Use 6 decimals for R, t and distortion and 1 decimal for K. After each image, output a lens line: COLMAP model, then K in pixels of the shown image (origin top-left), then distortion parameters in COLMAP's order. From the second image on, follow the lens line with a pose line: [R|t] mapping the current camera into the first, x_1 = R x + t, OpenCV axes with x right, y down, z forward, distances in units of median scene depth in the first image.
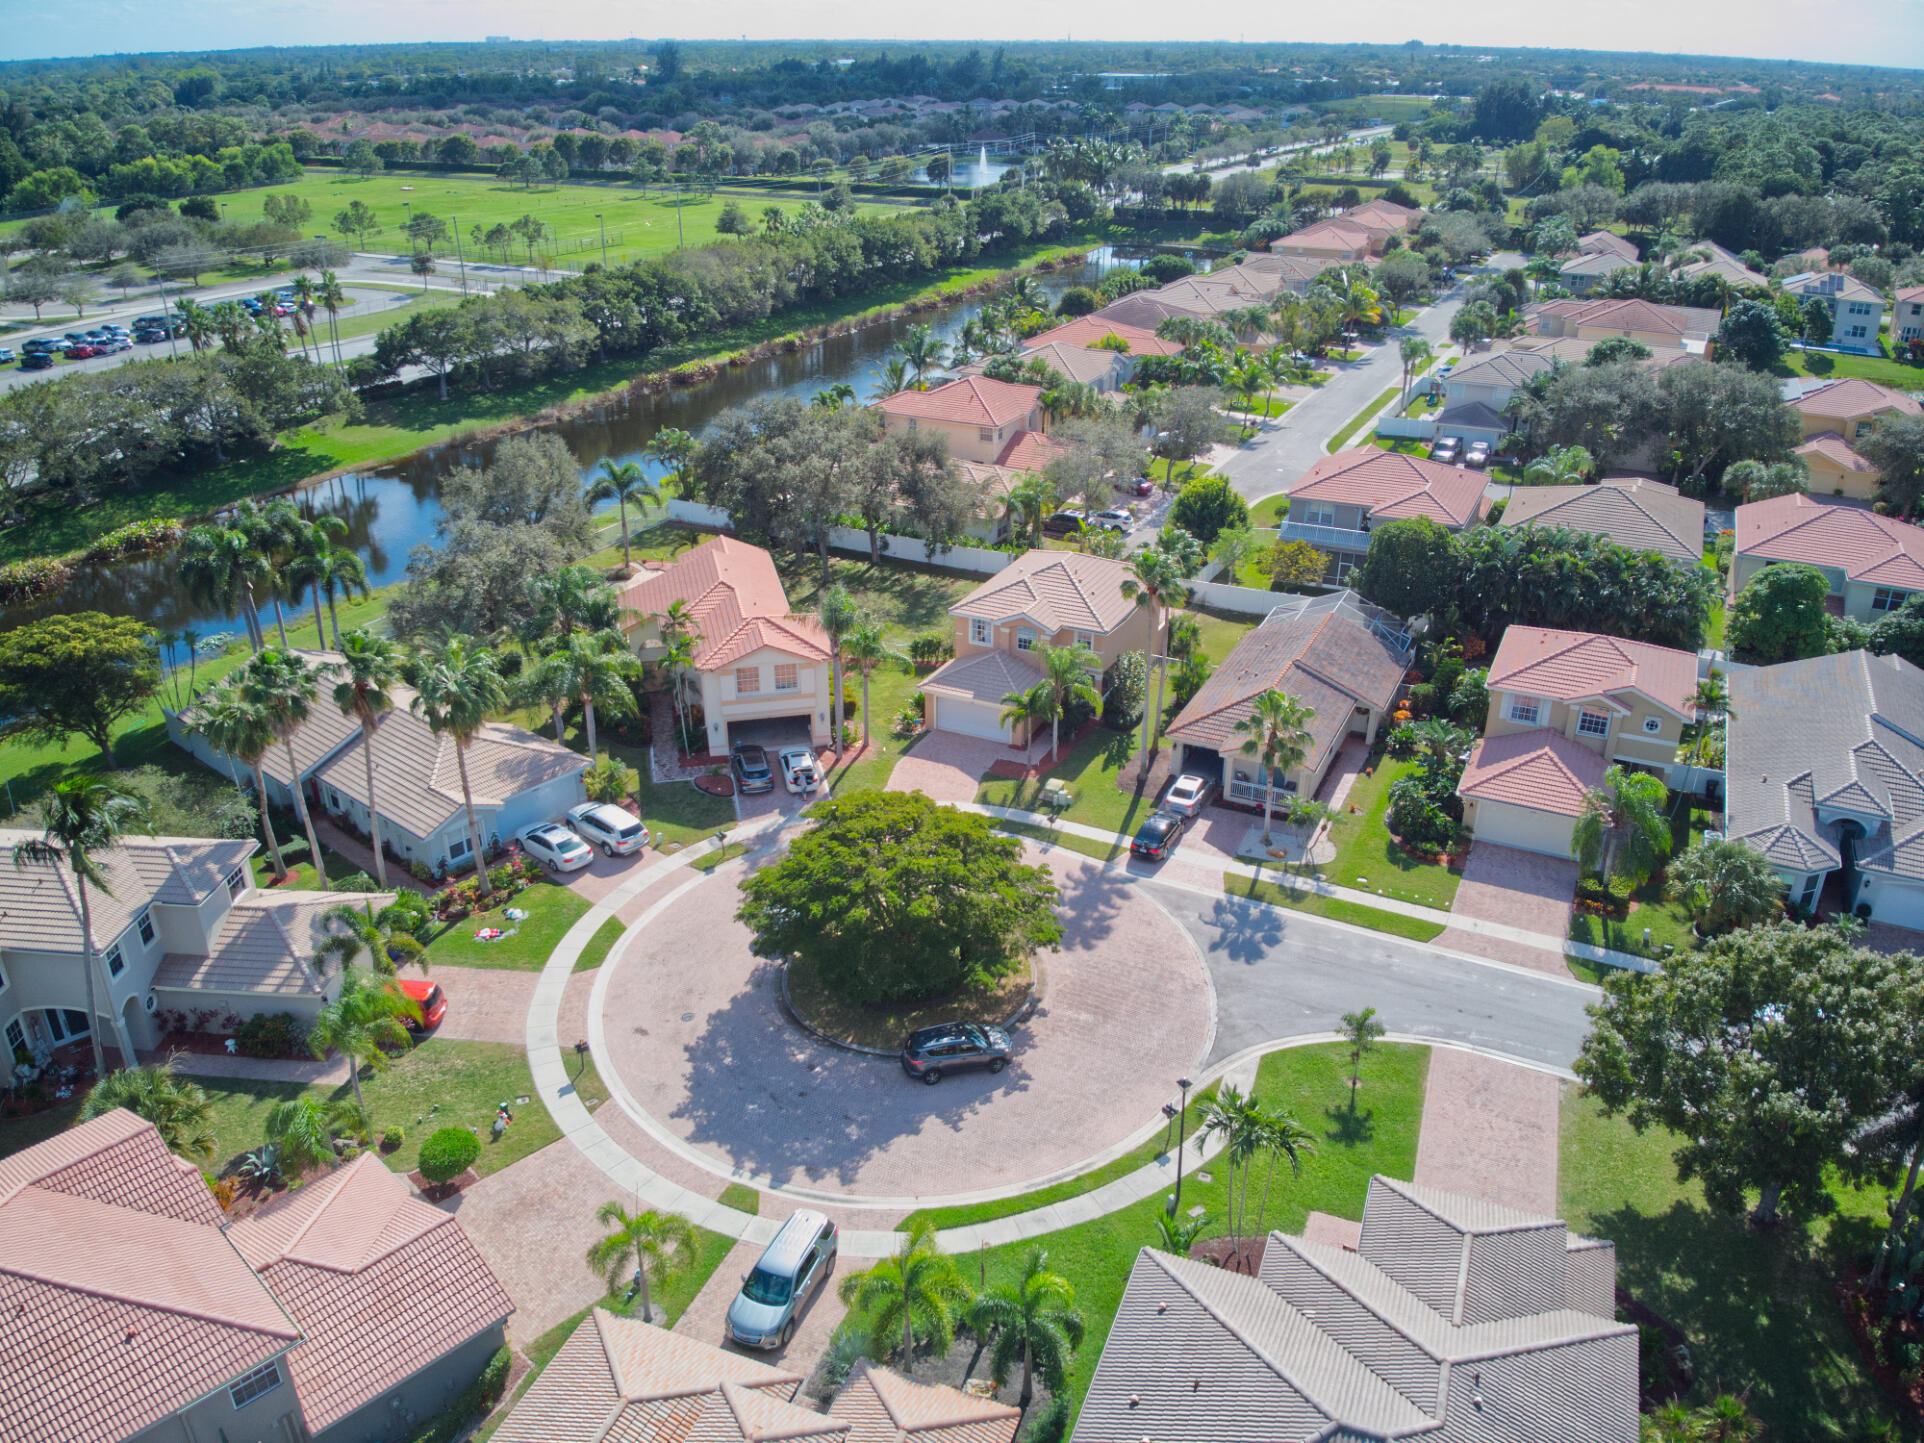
lens RADIAL K [[1421.2, 0, 956.4], [0, 1421.2, 729.8], [0, 0, 1]] dist [0.259944, -0.505269]
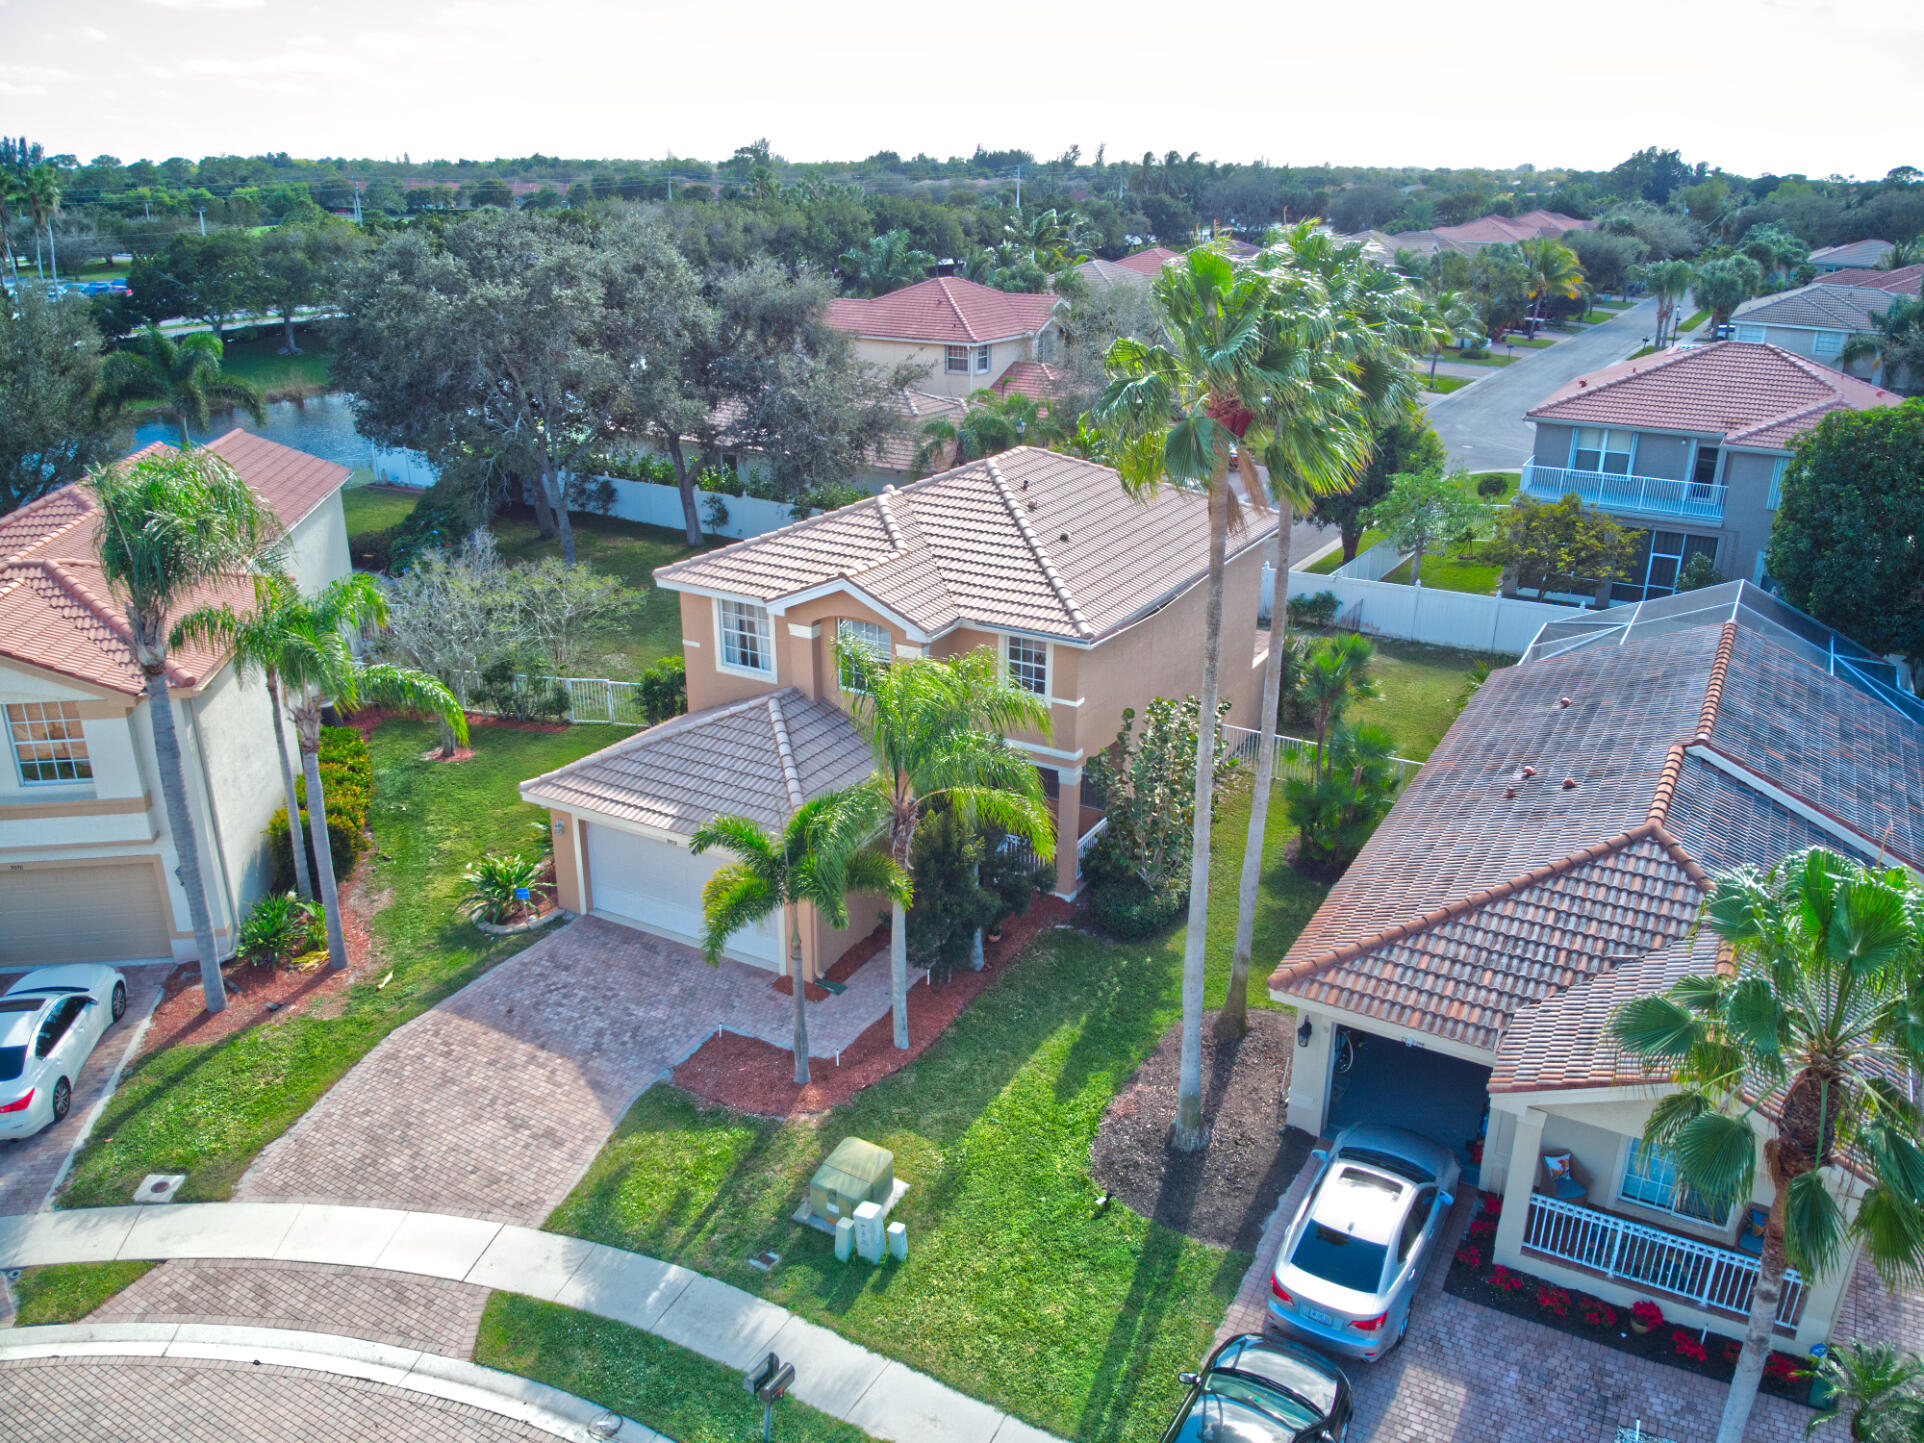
lens RADIAL K [[1437.5, 0, 962.0], [0, 1437.5, 721.5], [0, 0, 1]] dist [0.135946, -0.295700]
pose [[0.997634, 0.027513, -0.063010, 0.097156], [-0.032611, 0.996151, -0.081362, -0.021941], [0.060529, 0.083225, 0.994691, 0.674295]]
